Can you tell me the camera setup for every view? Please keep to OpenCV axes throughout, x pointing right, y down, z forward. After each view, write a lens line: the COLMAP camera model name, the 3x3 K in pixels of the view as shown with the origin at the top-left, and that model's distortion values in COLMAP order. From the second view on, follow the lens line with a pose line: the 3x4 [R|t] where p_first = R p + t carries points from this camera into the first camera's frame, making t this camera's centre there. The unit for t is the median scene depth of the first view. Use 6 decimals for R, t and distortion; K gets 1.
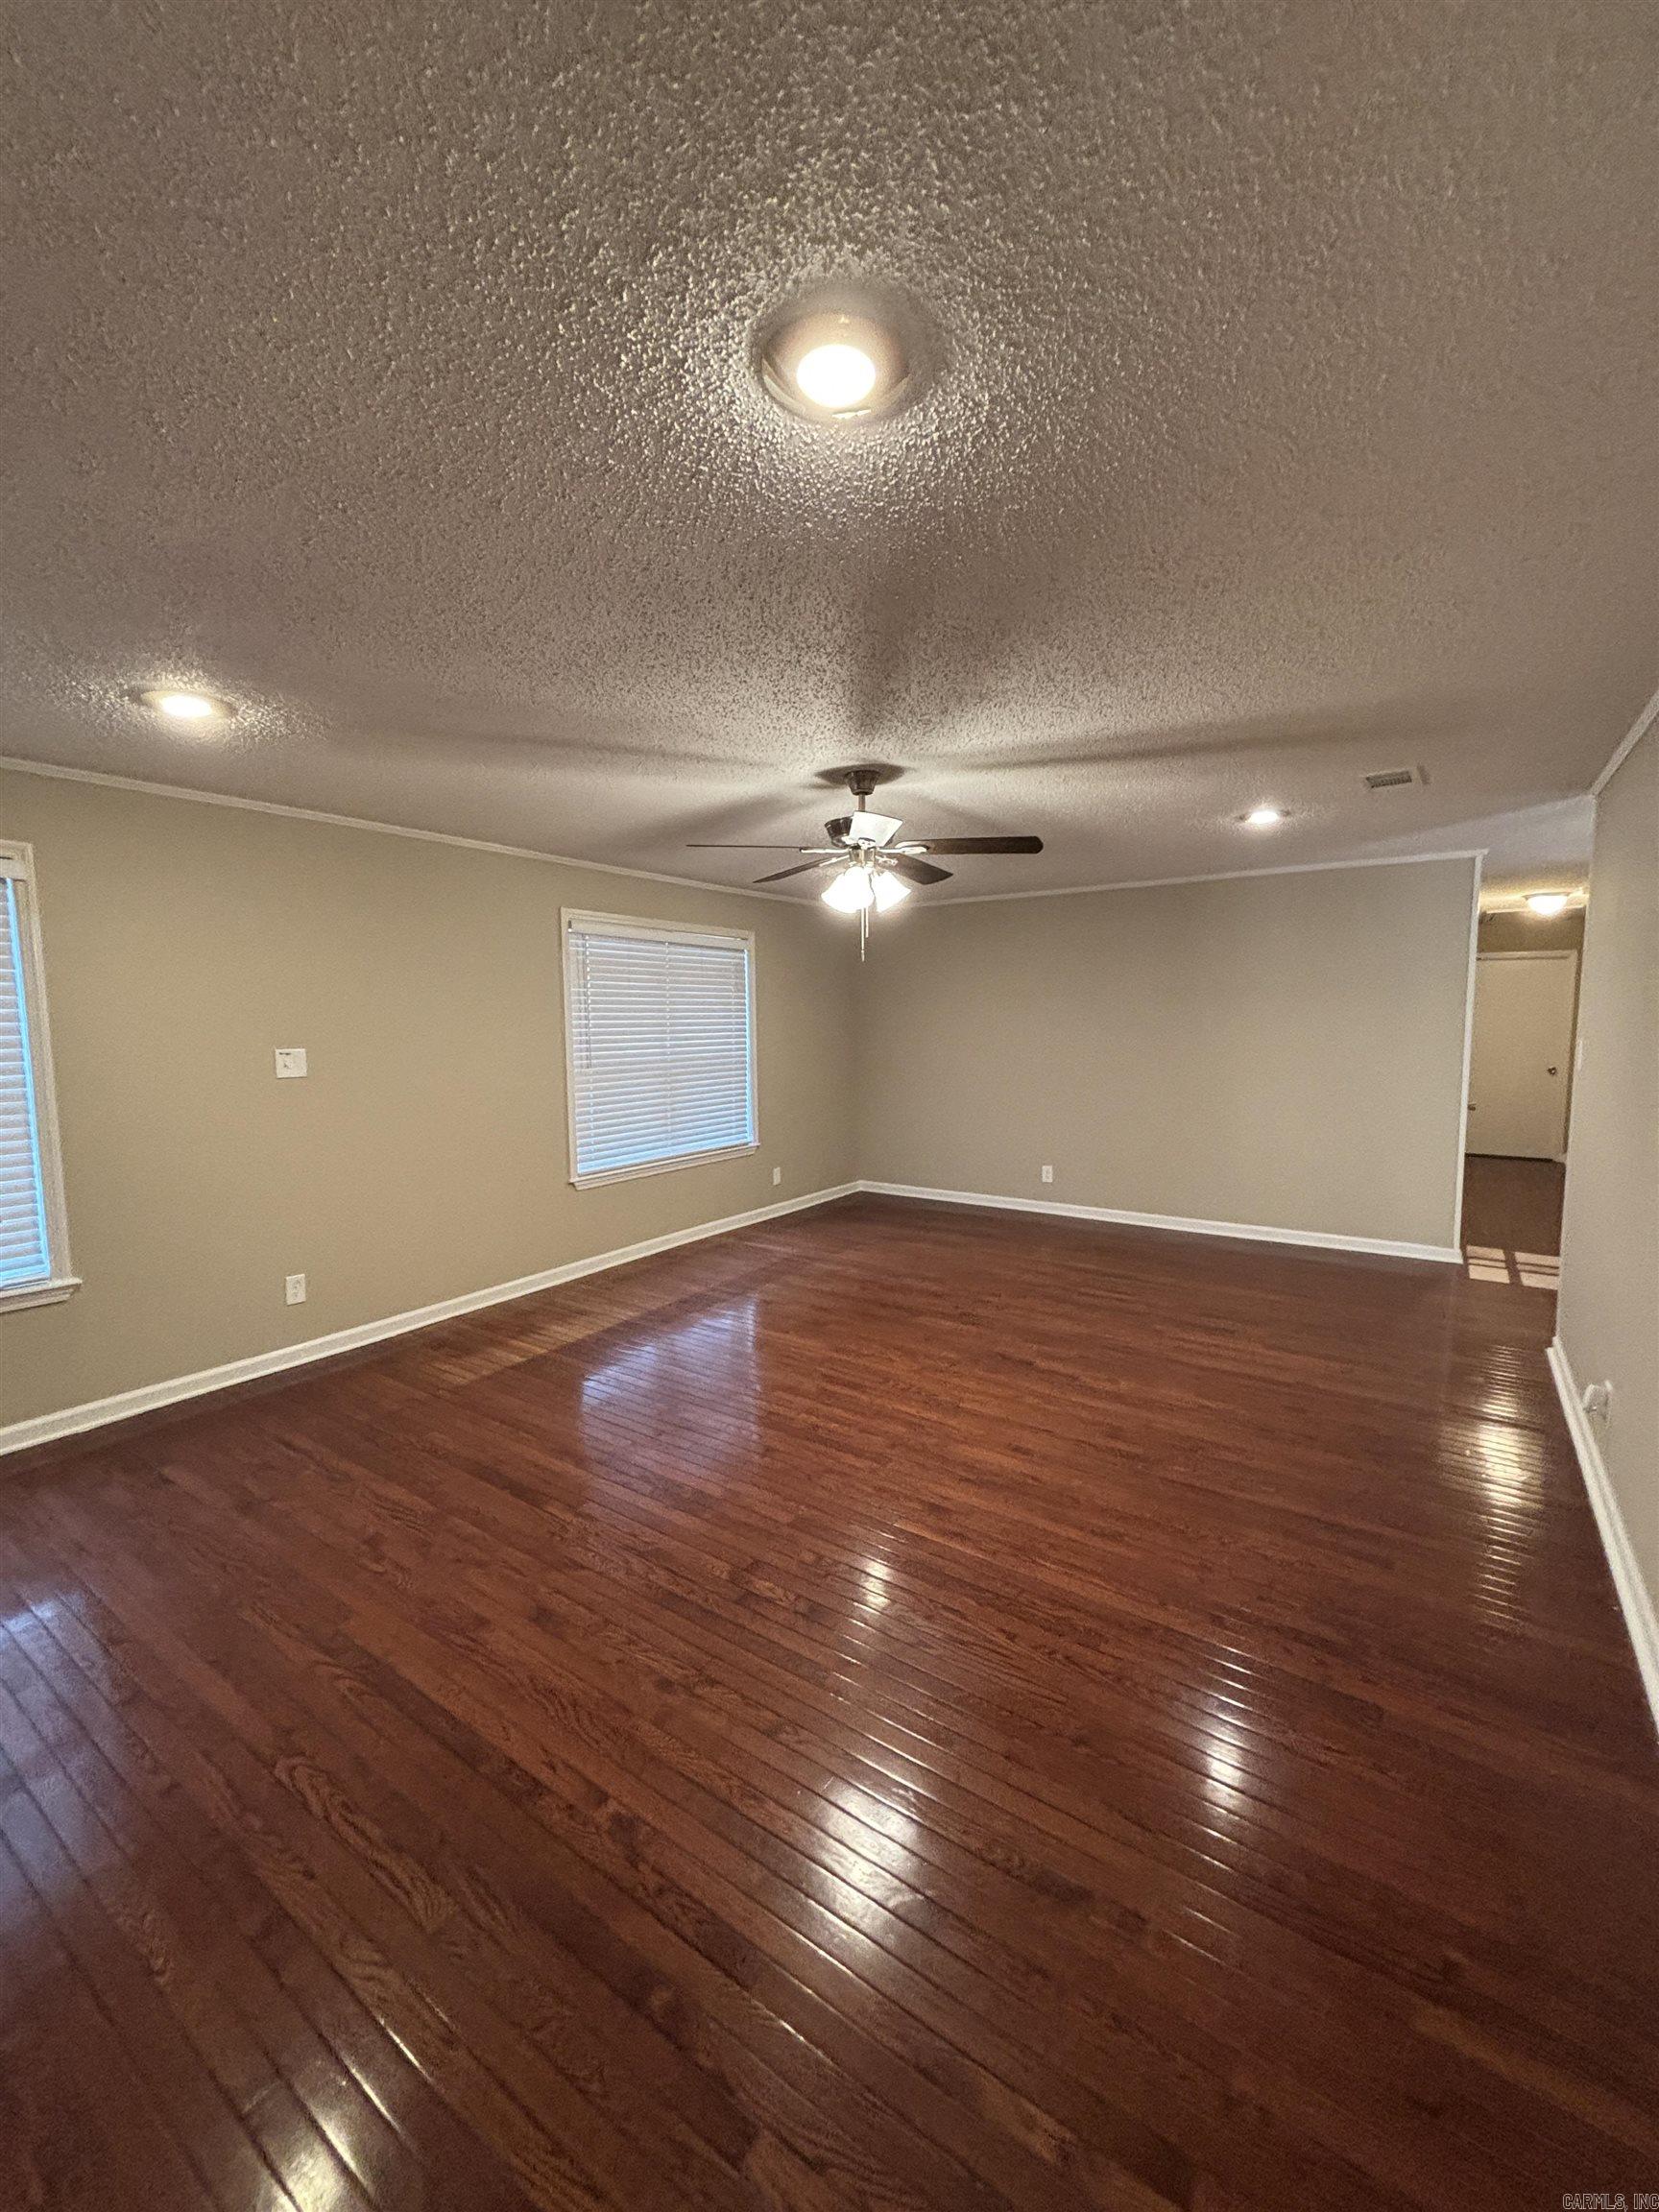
lens RADIAL K [[888.0, 0, 829.5], [0, 888.0, 1106.0], [0, 0, 1]] dist [0.012912, -0.002291]
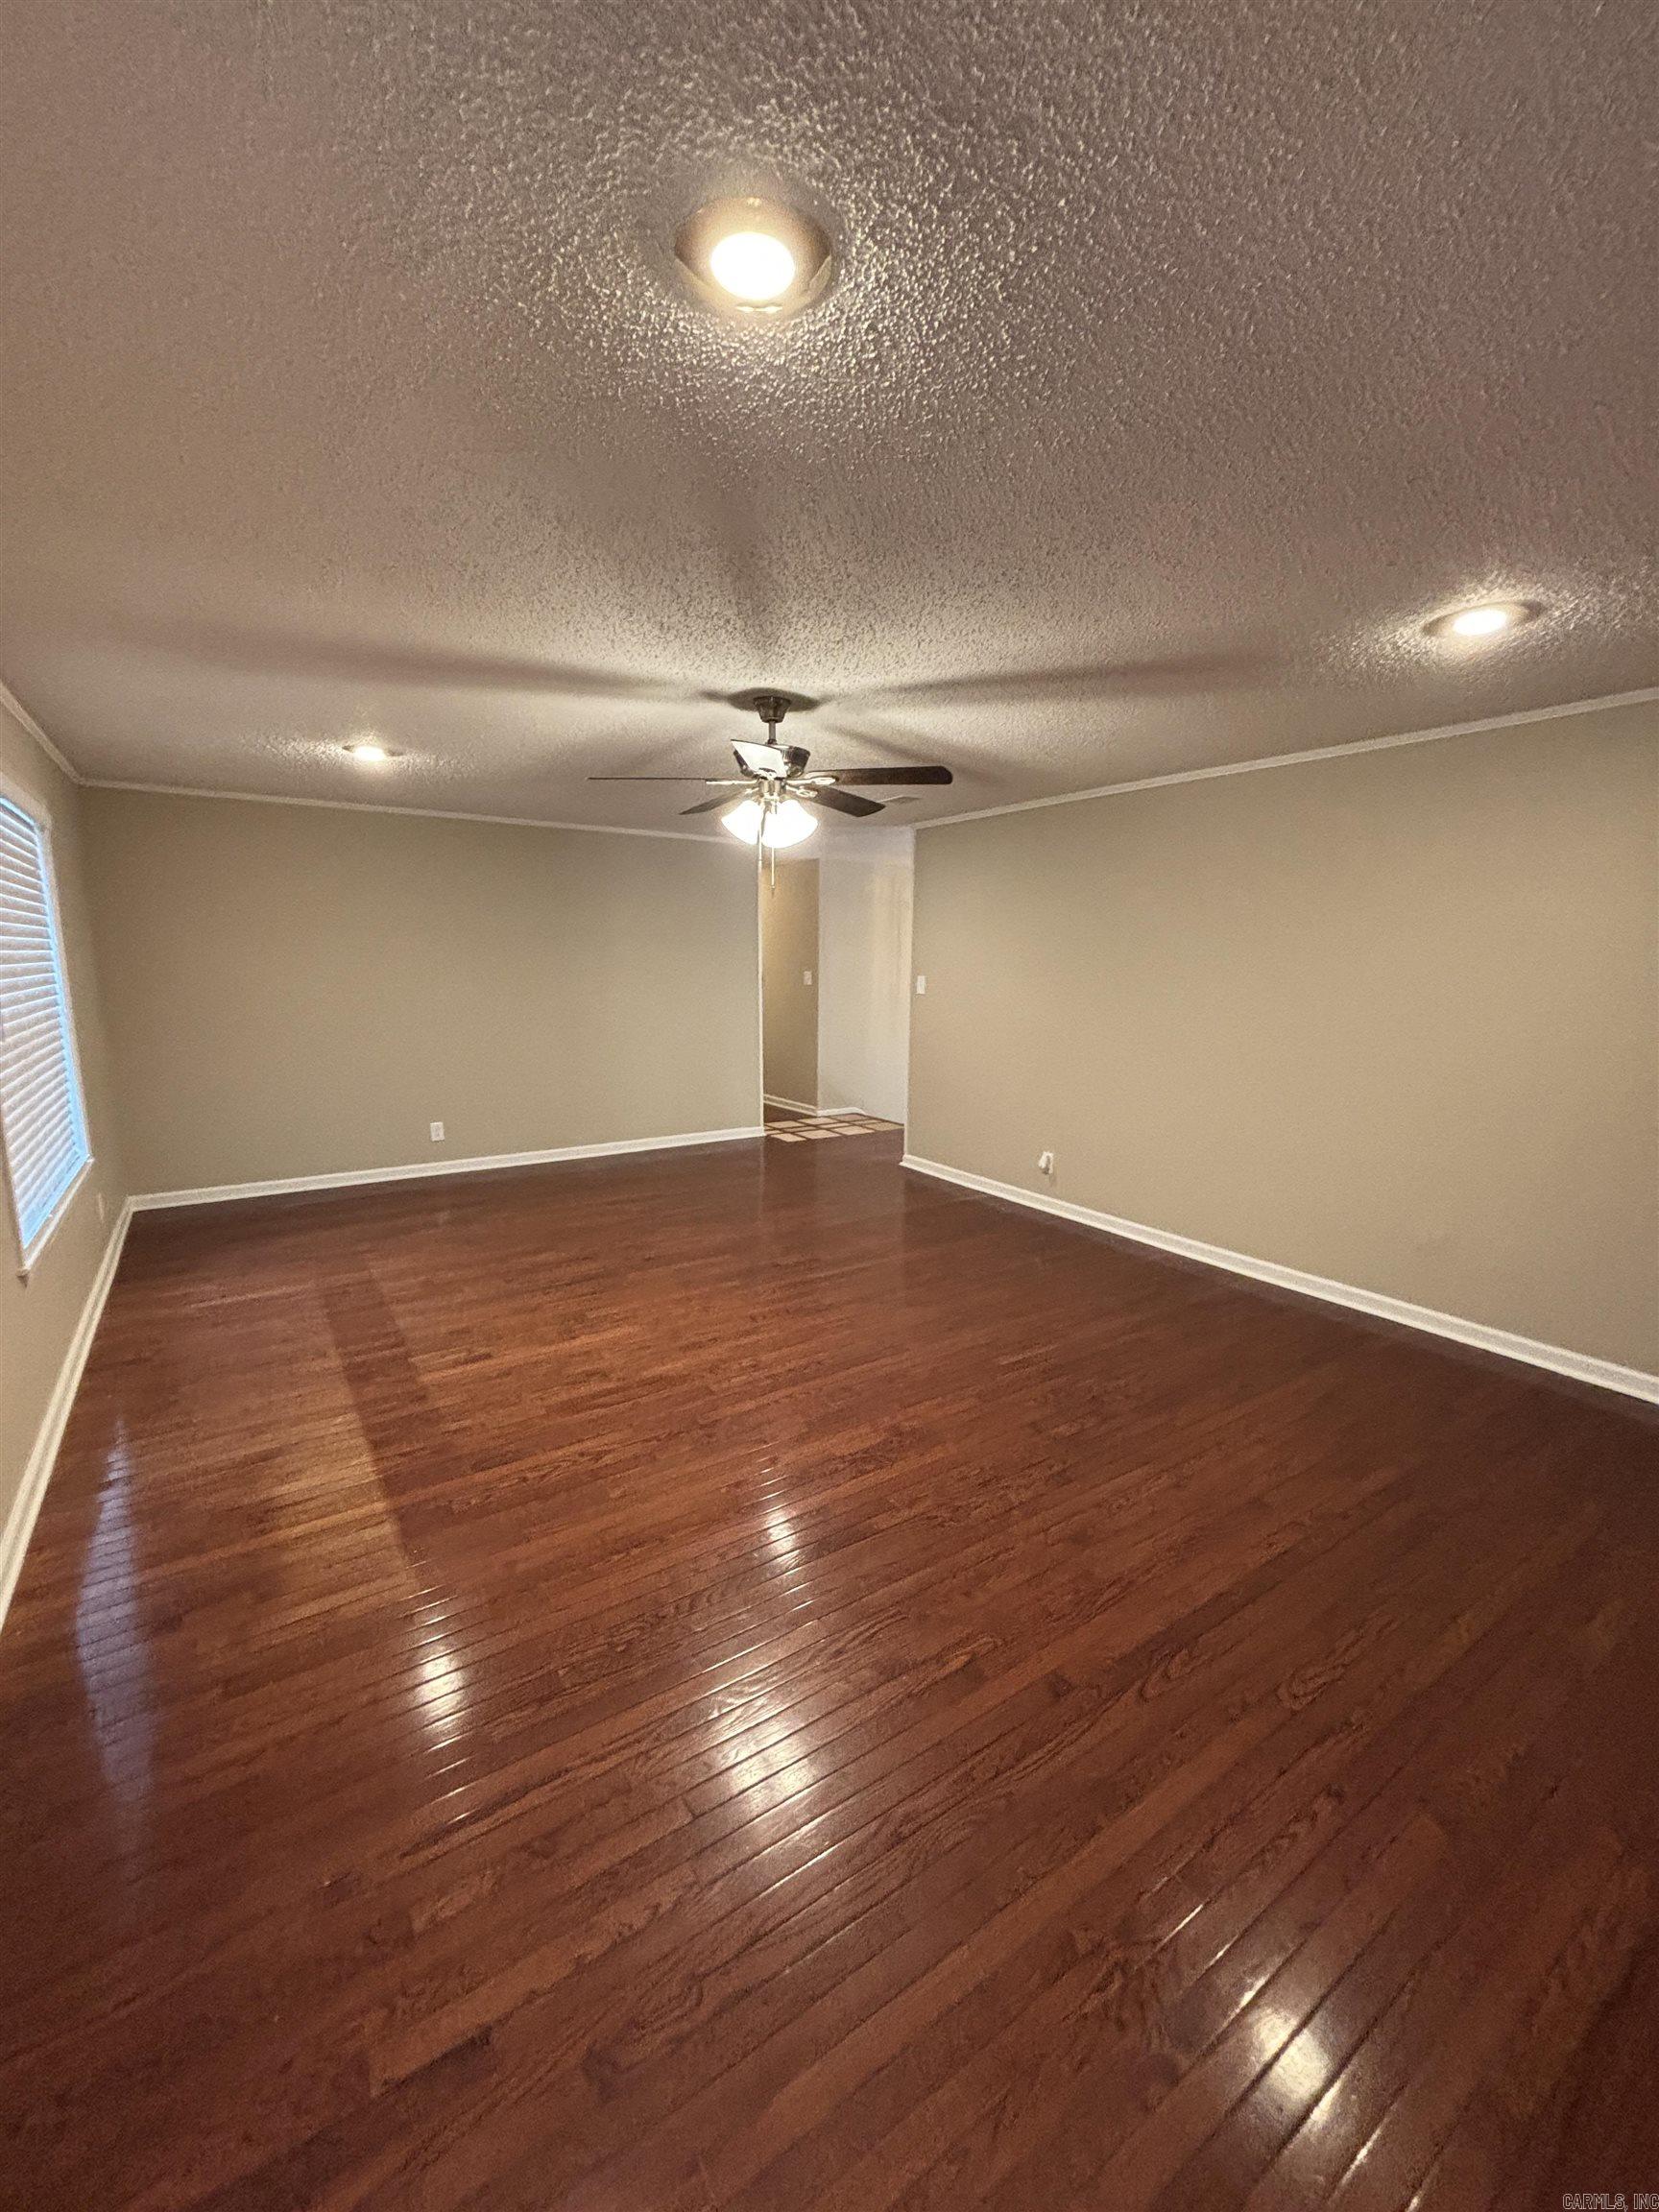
lens RADIAL K [[894.7, 0, 825.4], [0, 894.7, 1103.9], [0, 0, 1]] dist [0.011695, -0.000020]
pose [[0.370111, -0.136646, 0.918883, -0.658766], [0.083464, 0.990014, 0.113605, -0.033259], [-0.925231, 0.034647, 0.377820, 0.434228]]
